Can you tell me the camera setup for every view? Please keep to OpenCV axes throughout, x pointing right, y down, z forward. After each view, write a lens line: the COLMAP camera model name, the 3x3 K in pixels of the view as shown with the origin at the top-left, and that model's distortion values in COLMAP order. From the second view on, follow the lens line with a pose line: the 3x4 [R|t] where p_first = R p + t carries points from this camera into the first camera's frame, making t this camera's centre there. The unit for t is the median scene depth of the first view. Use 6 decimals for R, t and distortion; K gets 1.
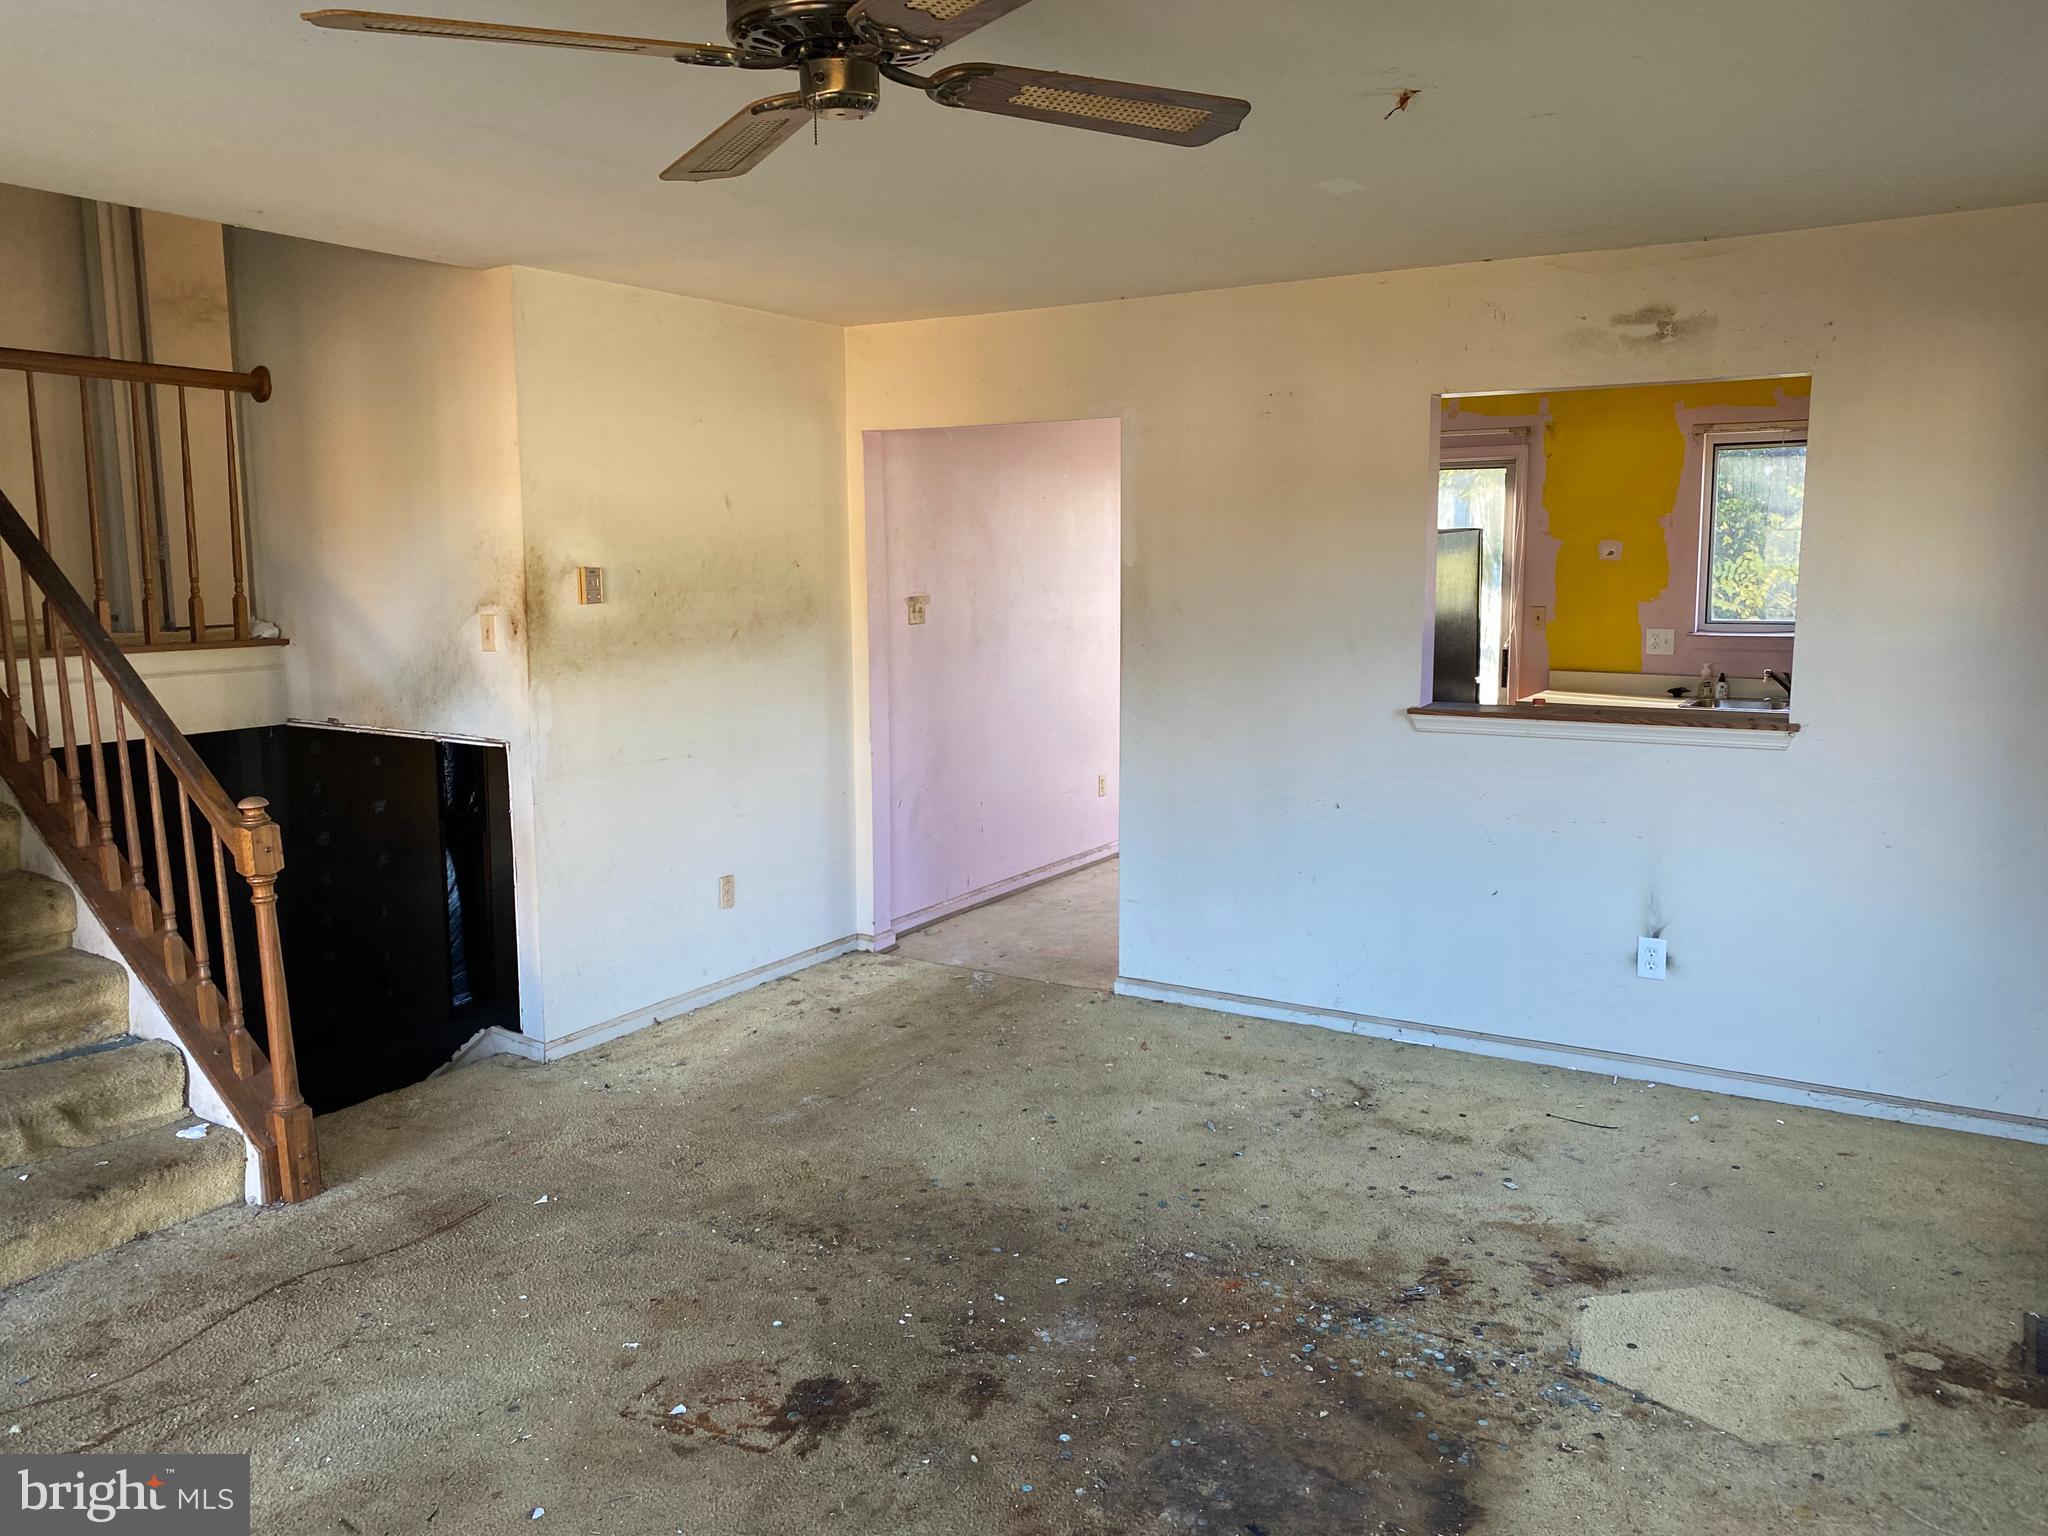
lens RADIAL K [[1559.3, 0, 1018.0], [0, 1559.3, 758.8], [0, 0, 1]] dist [0.054482, -0.059300]
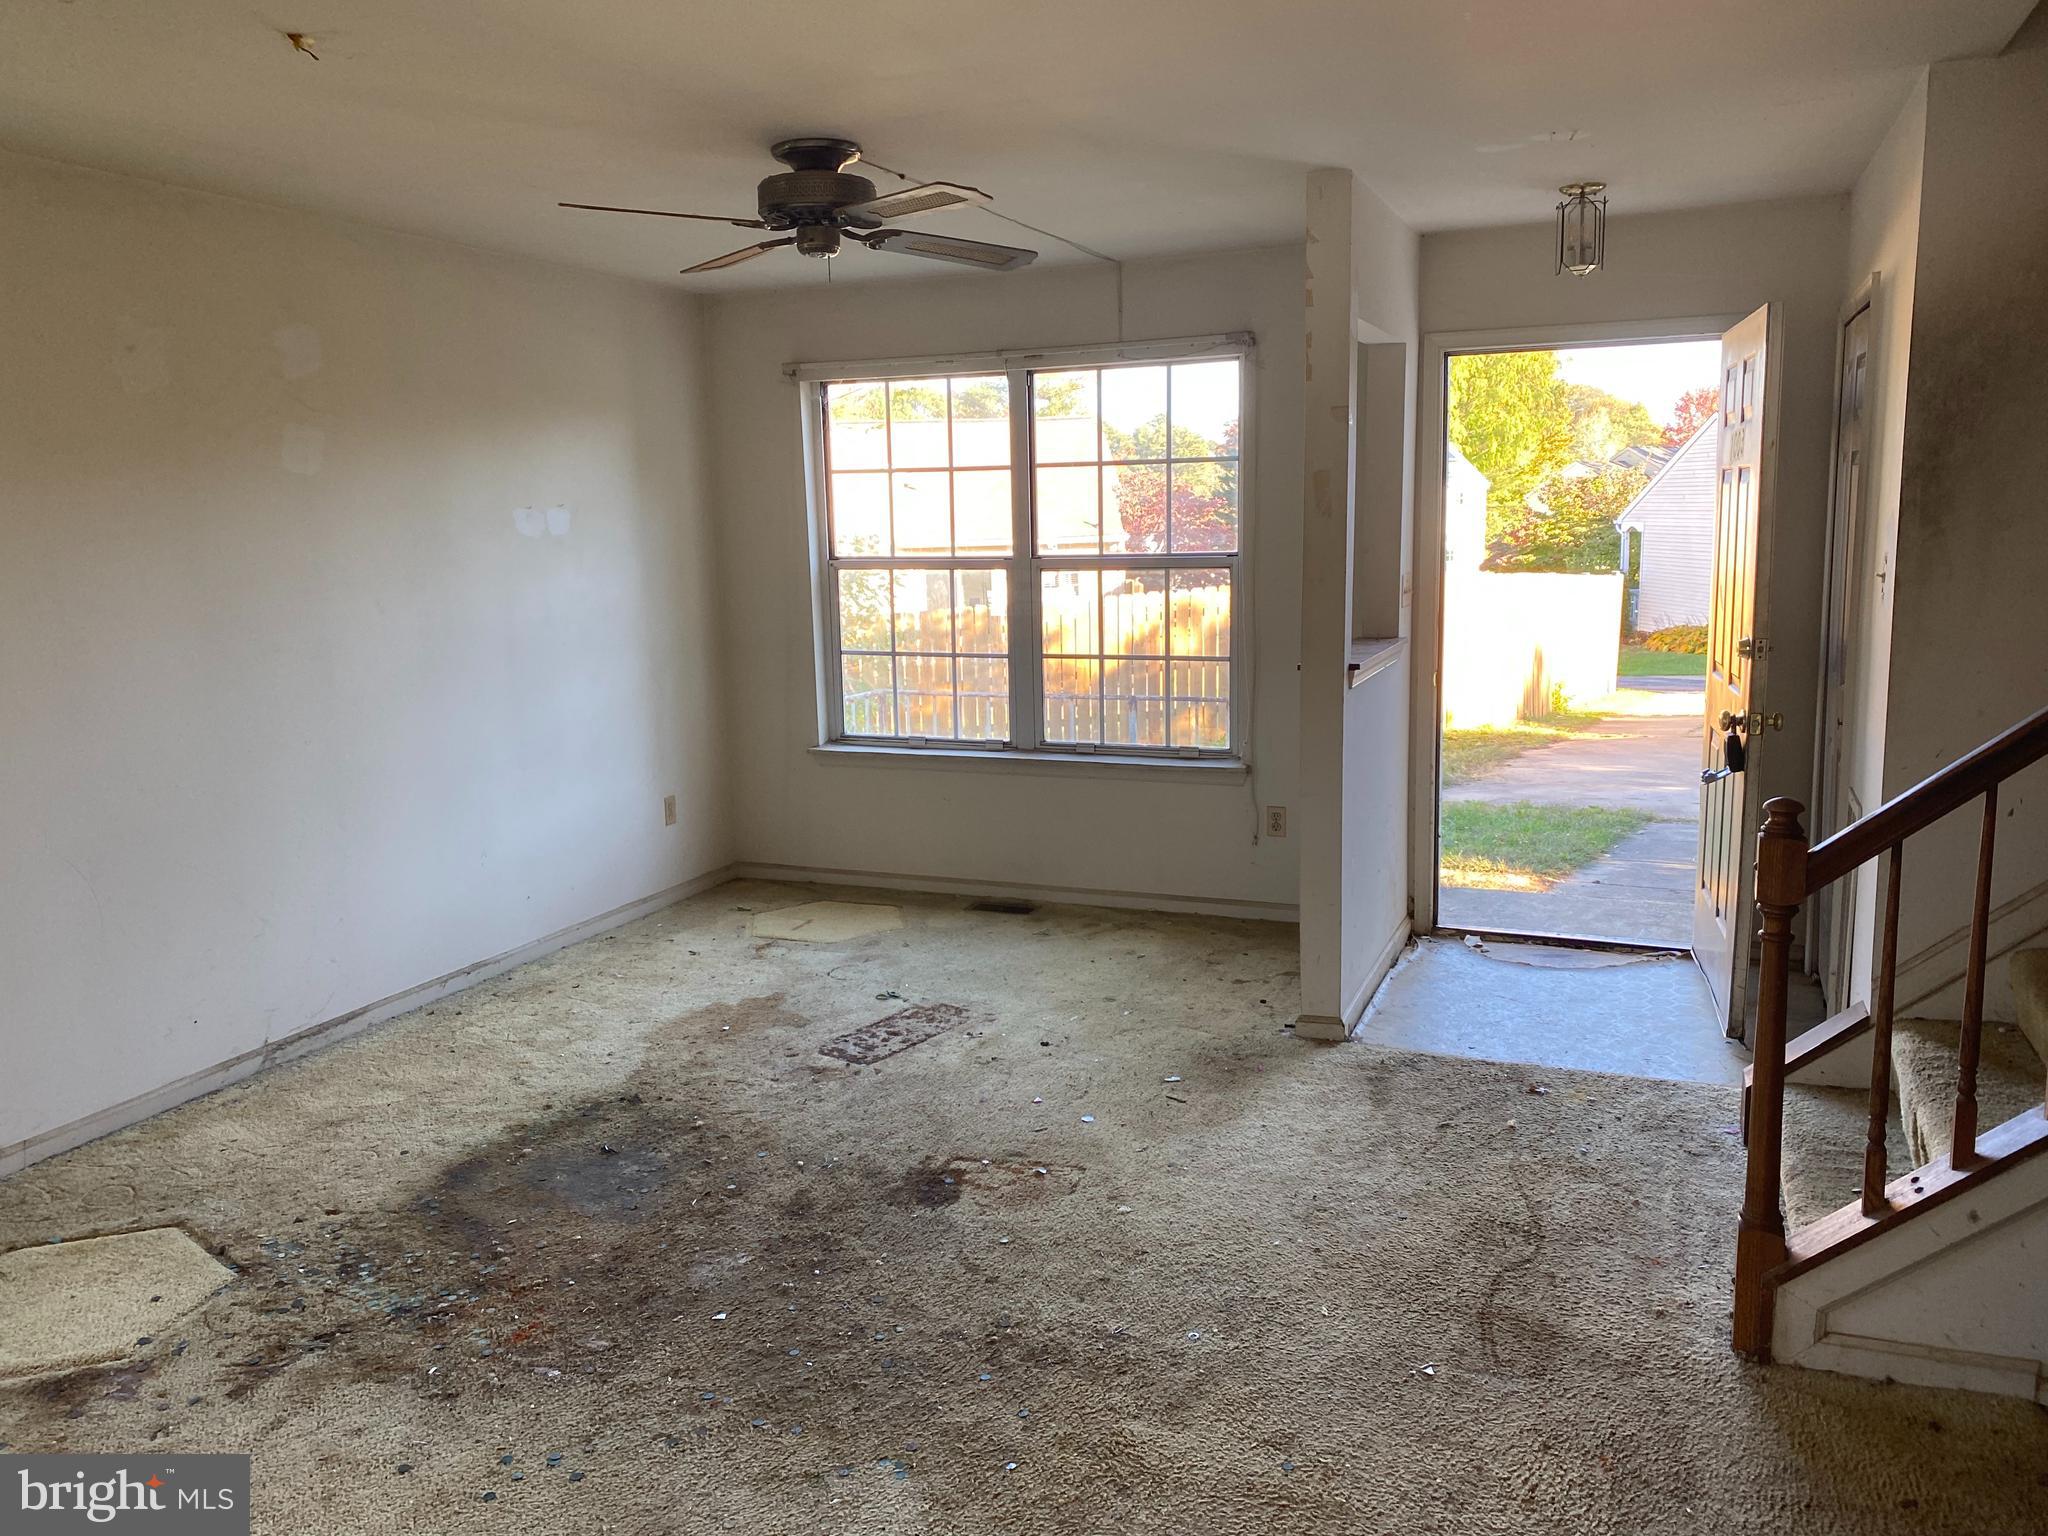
lens RADIAL K [[1559.3, 0, 1027.4], [0, 1559.3, 766.9], [0, 0, 1]] dist [0.054482, -0.059300]
pose [[-0.985762, 0.057176, -0.158127, -0.018296], [0.006675, 0.952976, 0.302972, -0.200868], [0.168014, 0.297603, -0.939789, 1.507860]]
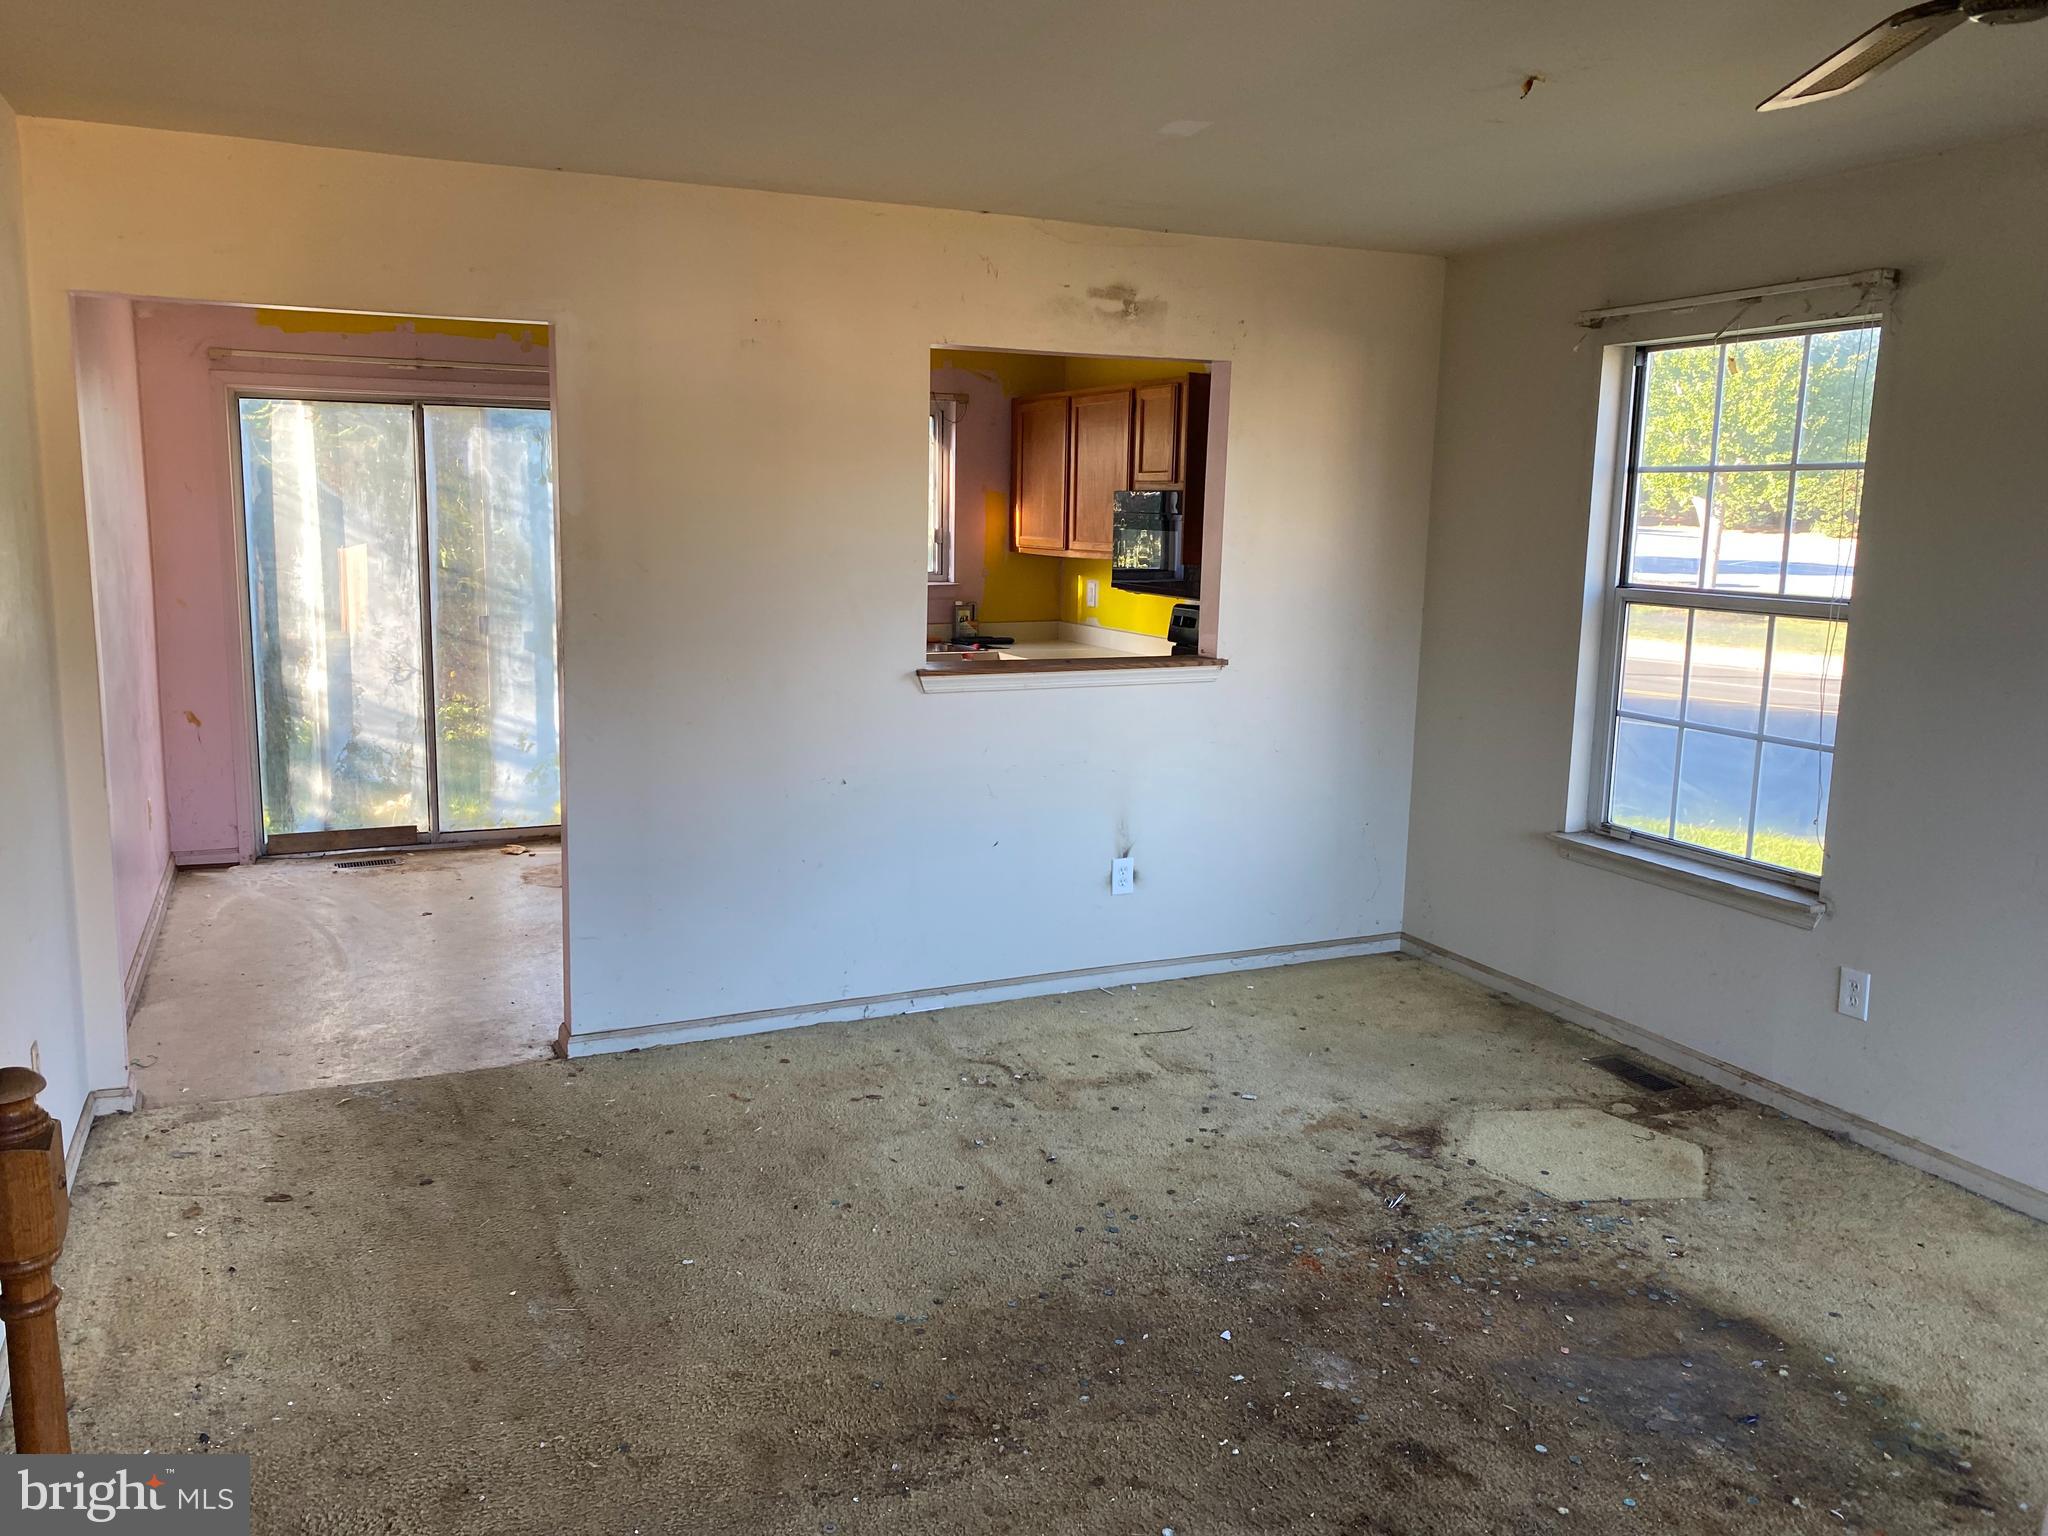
lens RADIAL K [[1559.3, 0, 981.6], [0, 1559.3, 764.4], [0, 0, 1]] dist [0.054482, -0.059300]
pose [[0.565739, -0.124045, 0.815201, -0.623337], [0.092647, 0.991922, 0.086640, -0.065686], [-0.819363, 0.026510, 0.572661, 0.504763]]
